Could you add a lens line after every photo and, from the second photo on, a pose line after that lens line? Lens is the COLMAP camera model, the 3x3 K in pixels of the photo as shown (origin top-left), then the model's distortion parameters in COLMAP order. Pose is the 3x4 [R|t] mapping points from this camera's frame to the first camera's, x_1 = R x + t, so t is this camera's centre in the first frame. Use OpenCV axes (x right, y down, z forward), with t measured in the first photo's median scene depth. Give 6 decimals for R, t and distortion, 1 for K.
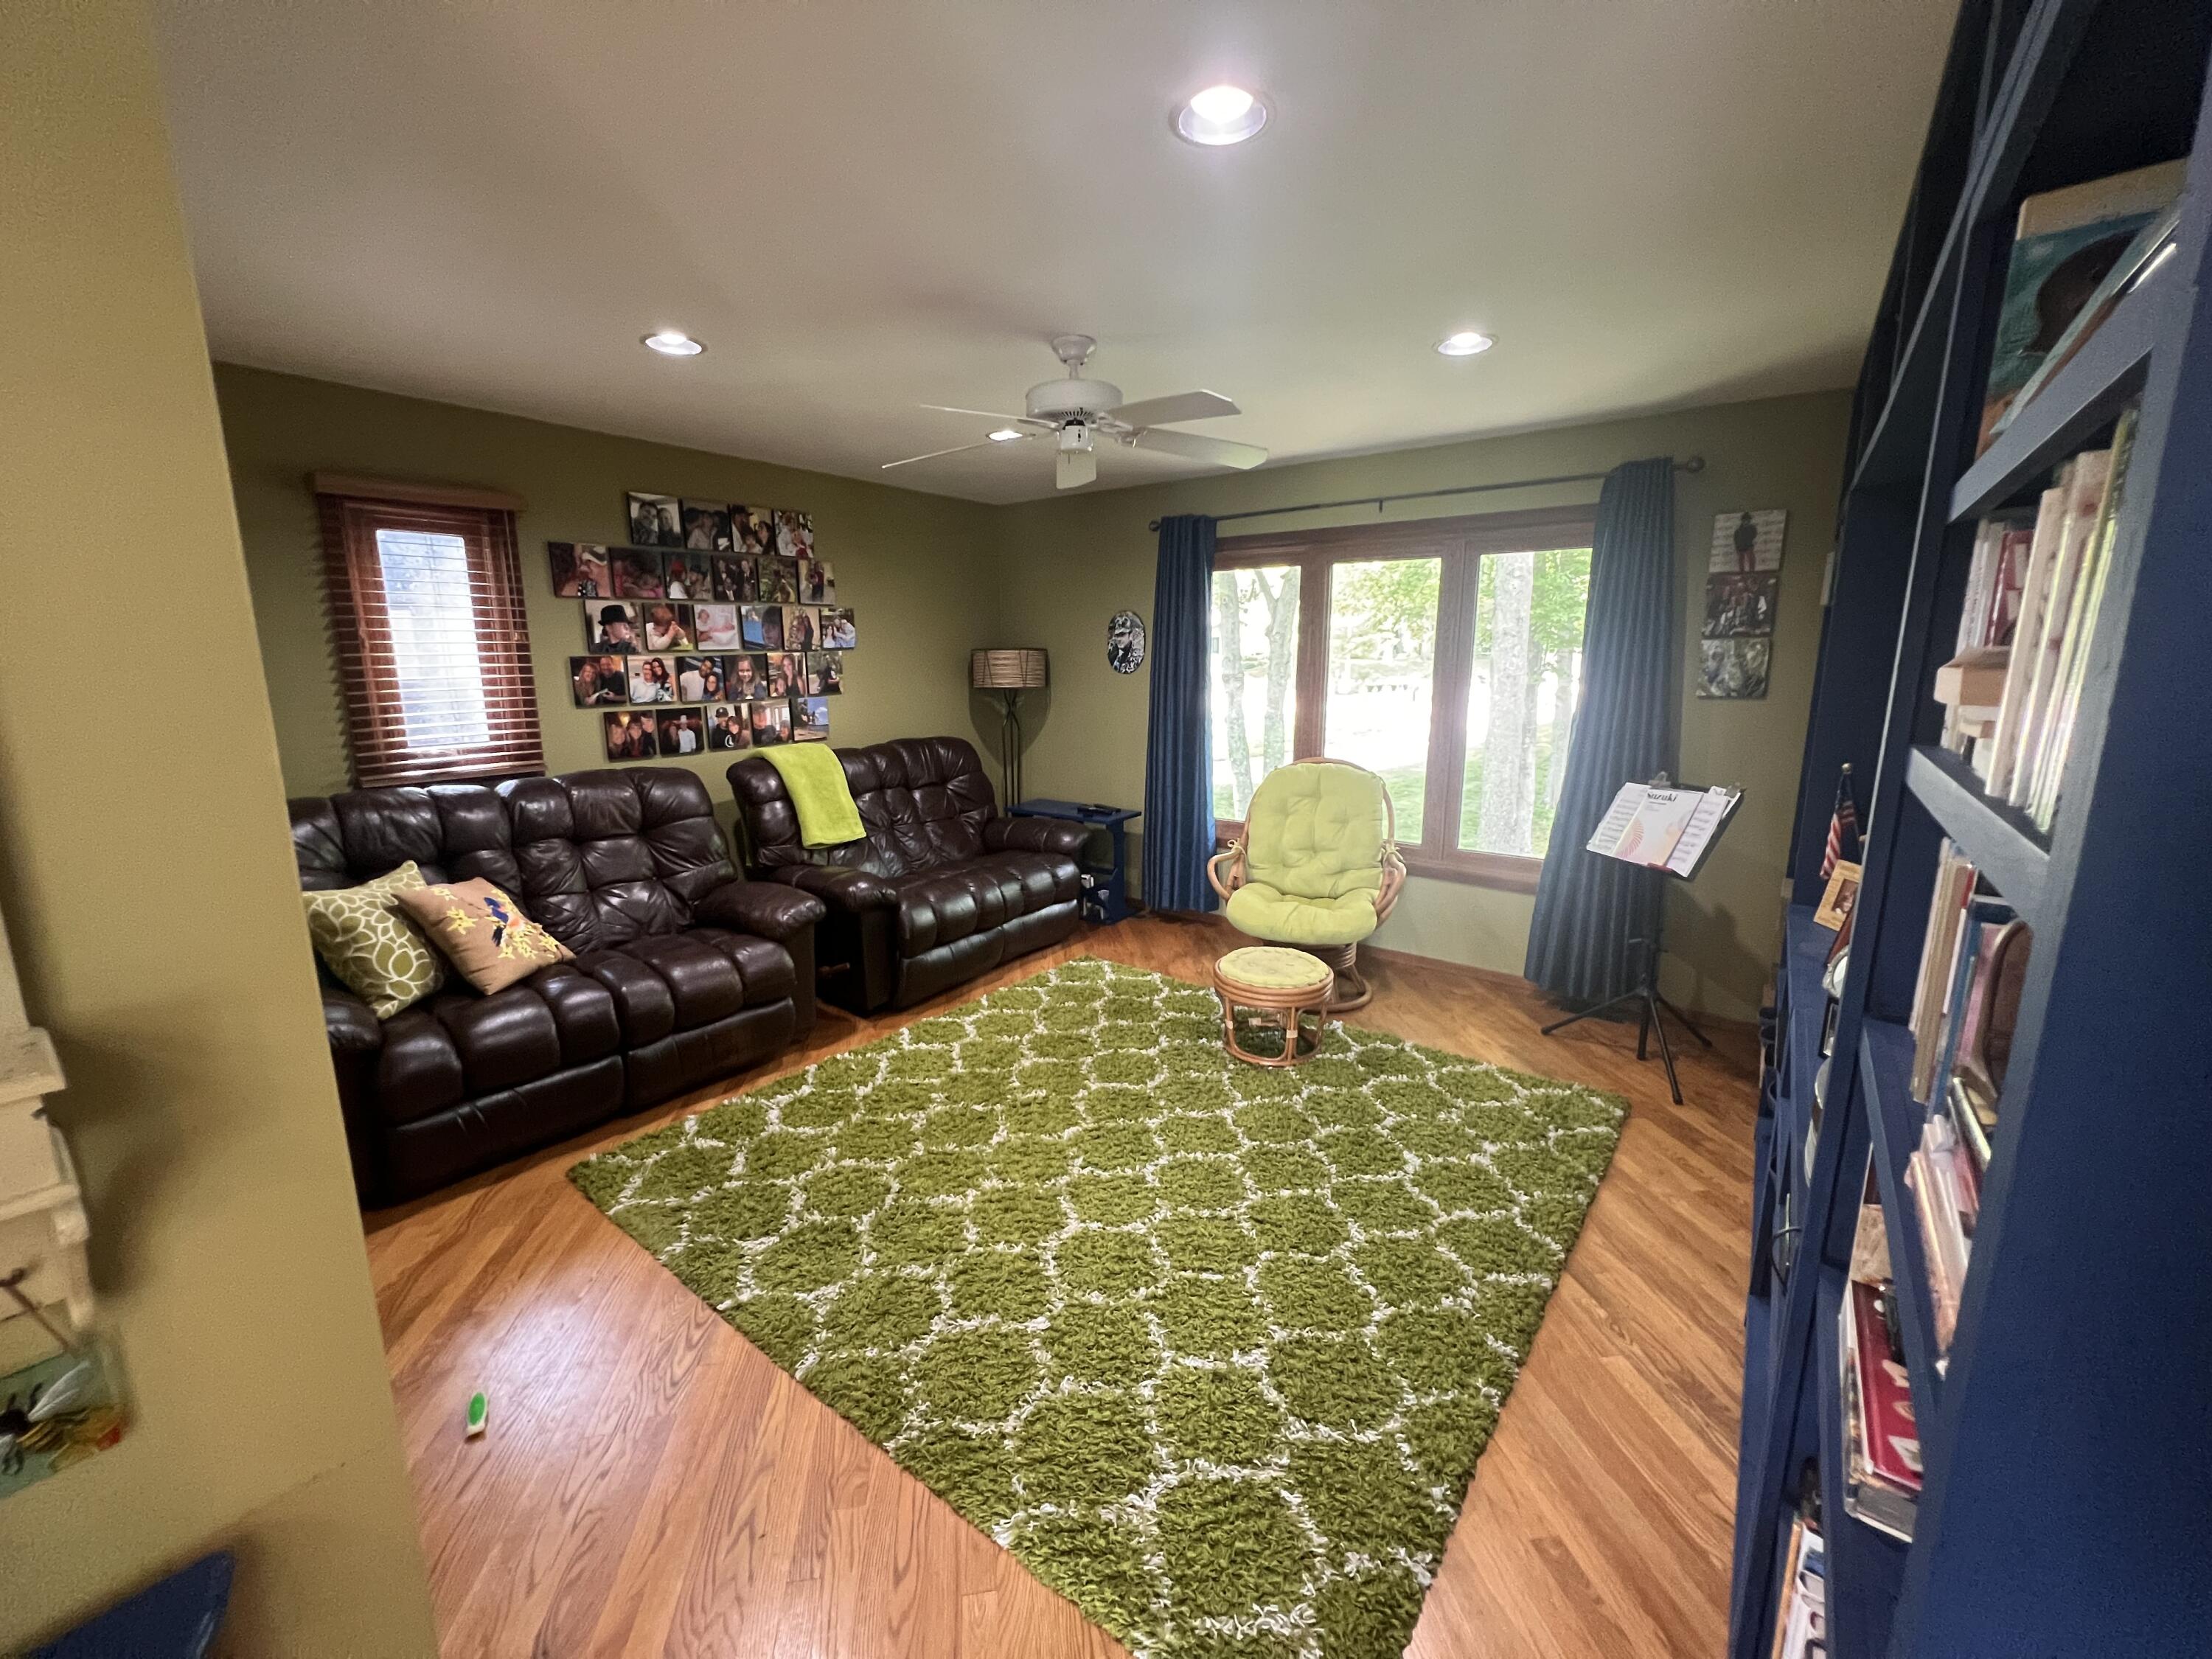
lens RADIAL K [[883.5, 0, 1104.8], [0, 883.5, 830.1], [0, 0, 1]] dist [-0.003012, 0.001639]
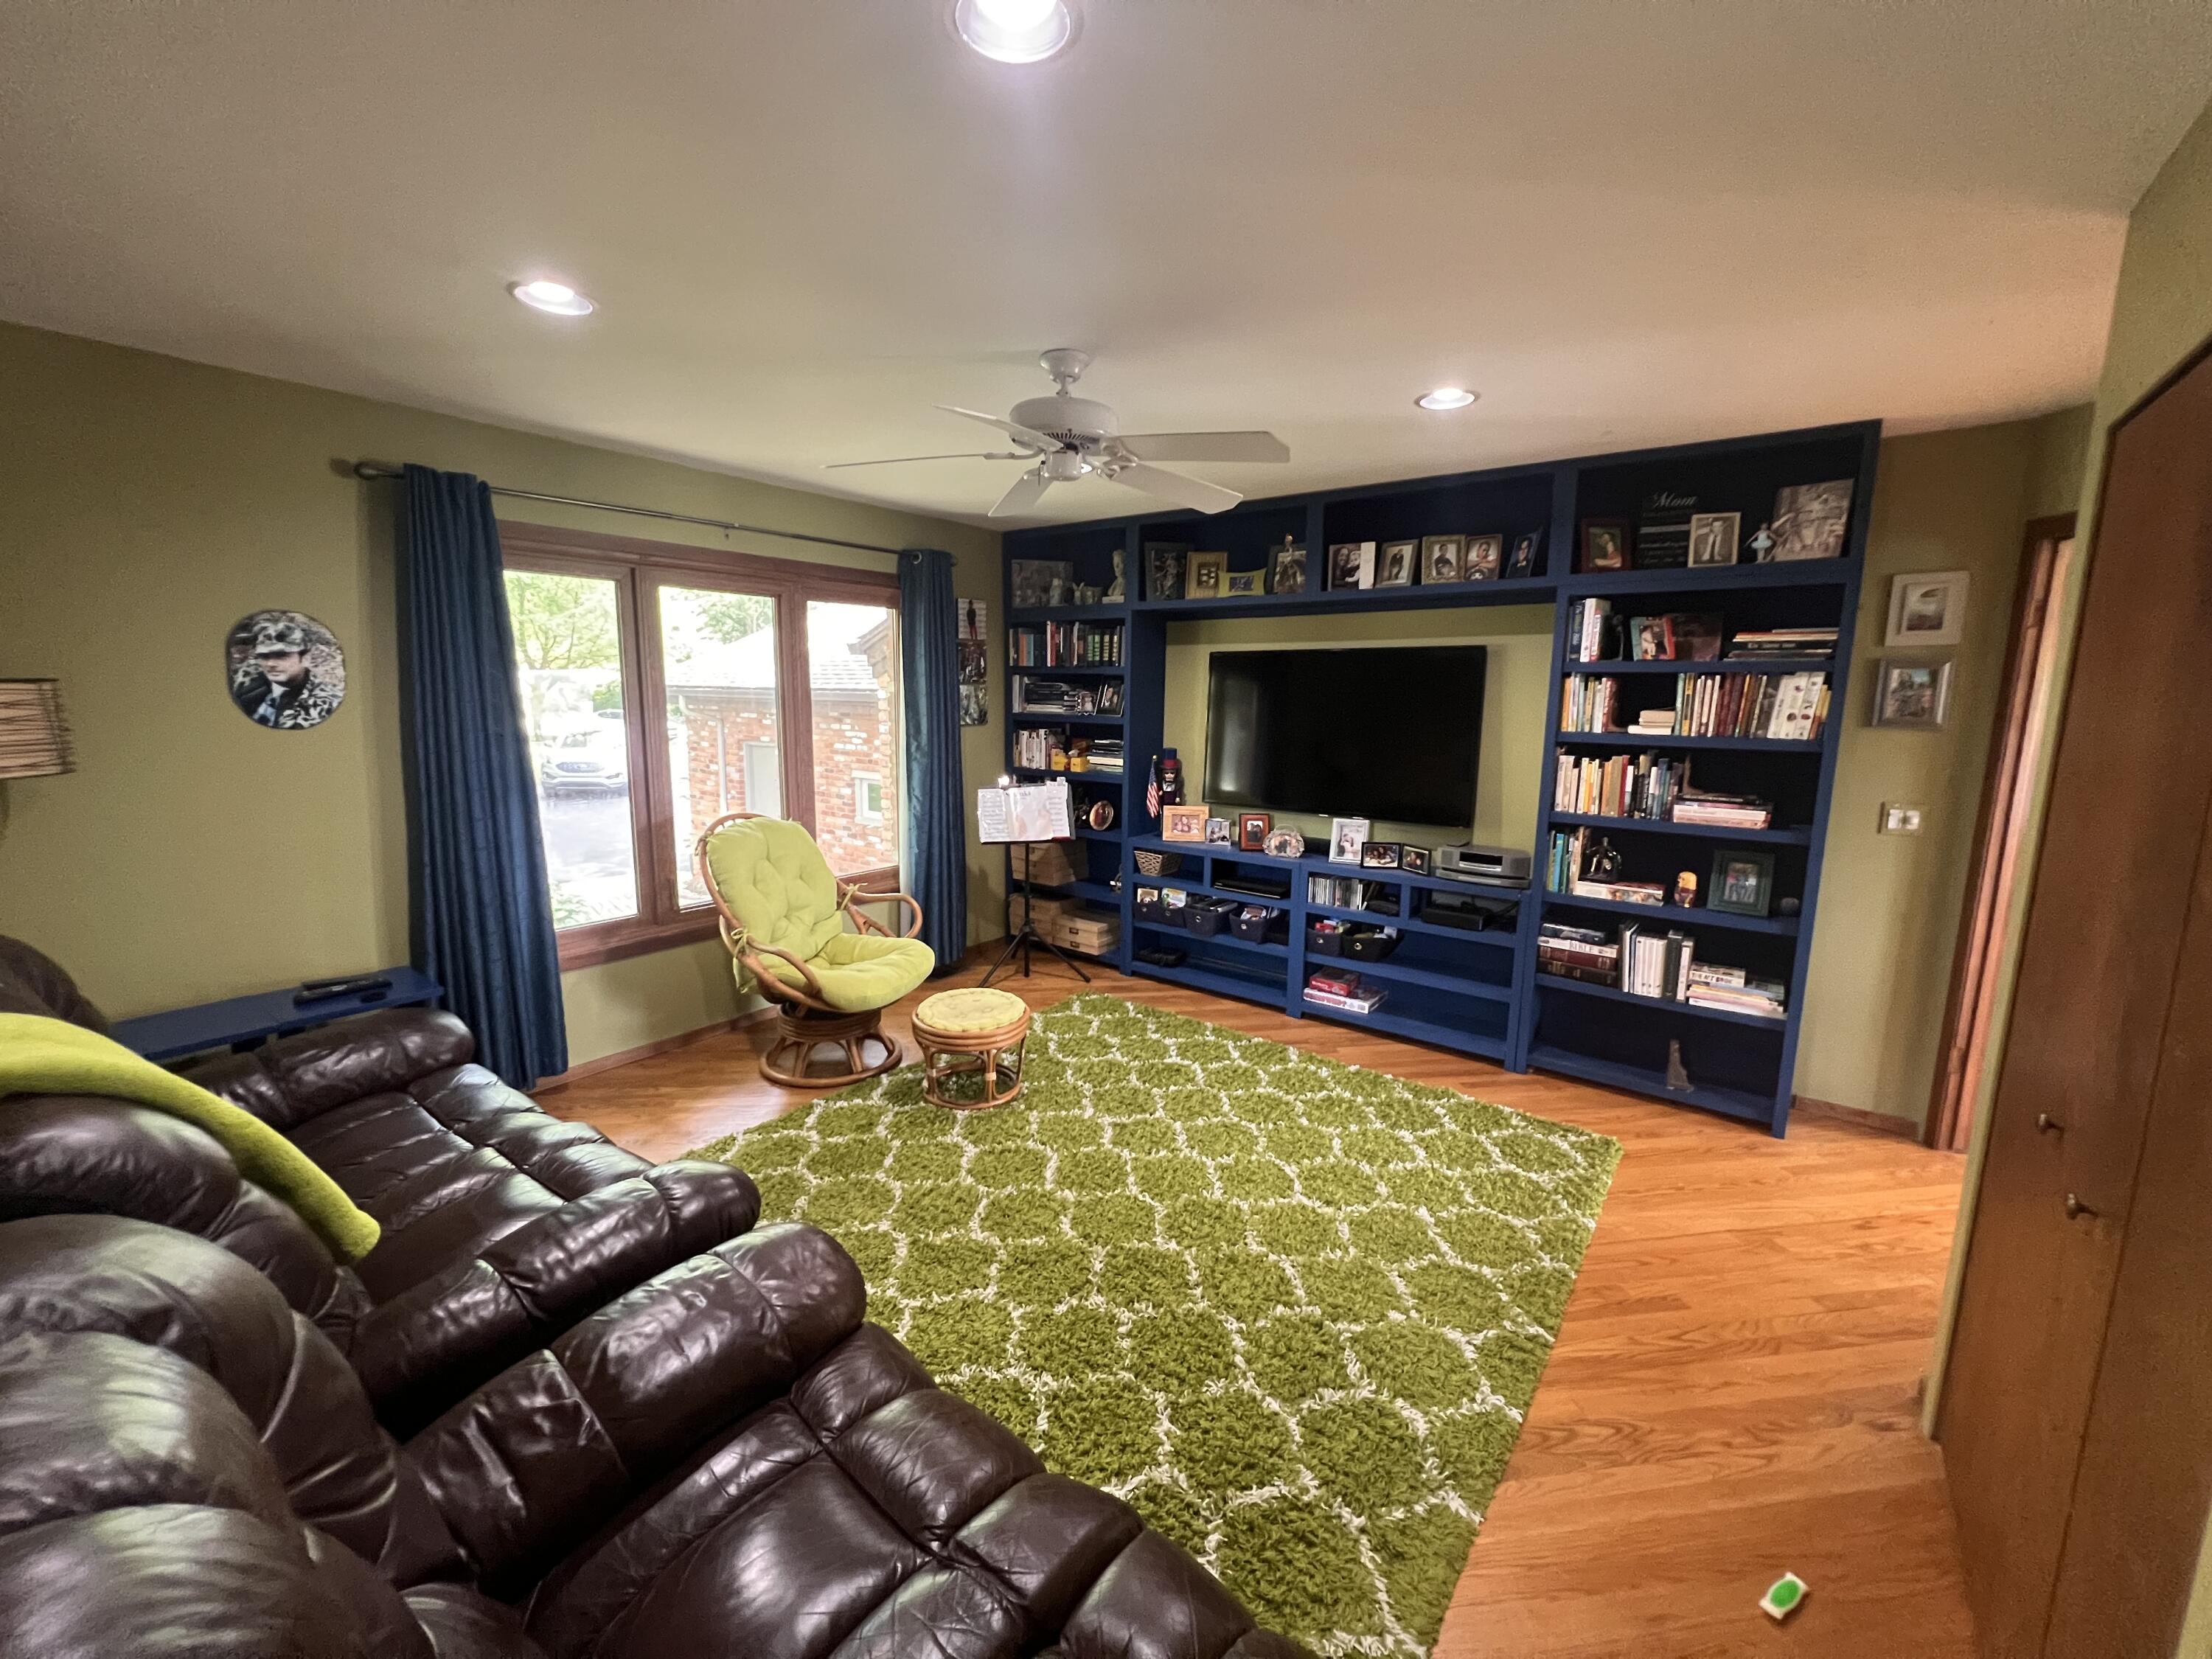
lens RADIAL K [[883.5, 0, 1105.0], [0, 883.5, 821.0], [0, 0, 1]] dist [-0.003012, 0.001639]
pose [[0.000918, -0.147131, 0.989117, -0.629980], [0.182677, 0.972498, 0.144489, -0.139120], [-0.983173, 0.180556, 0.027770, 0.647046]]
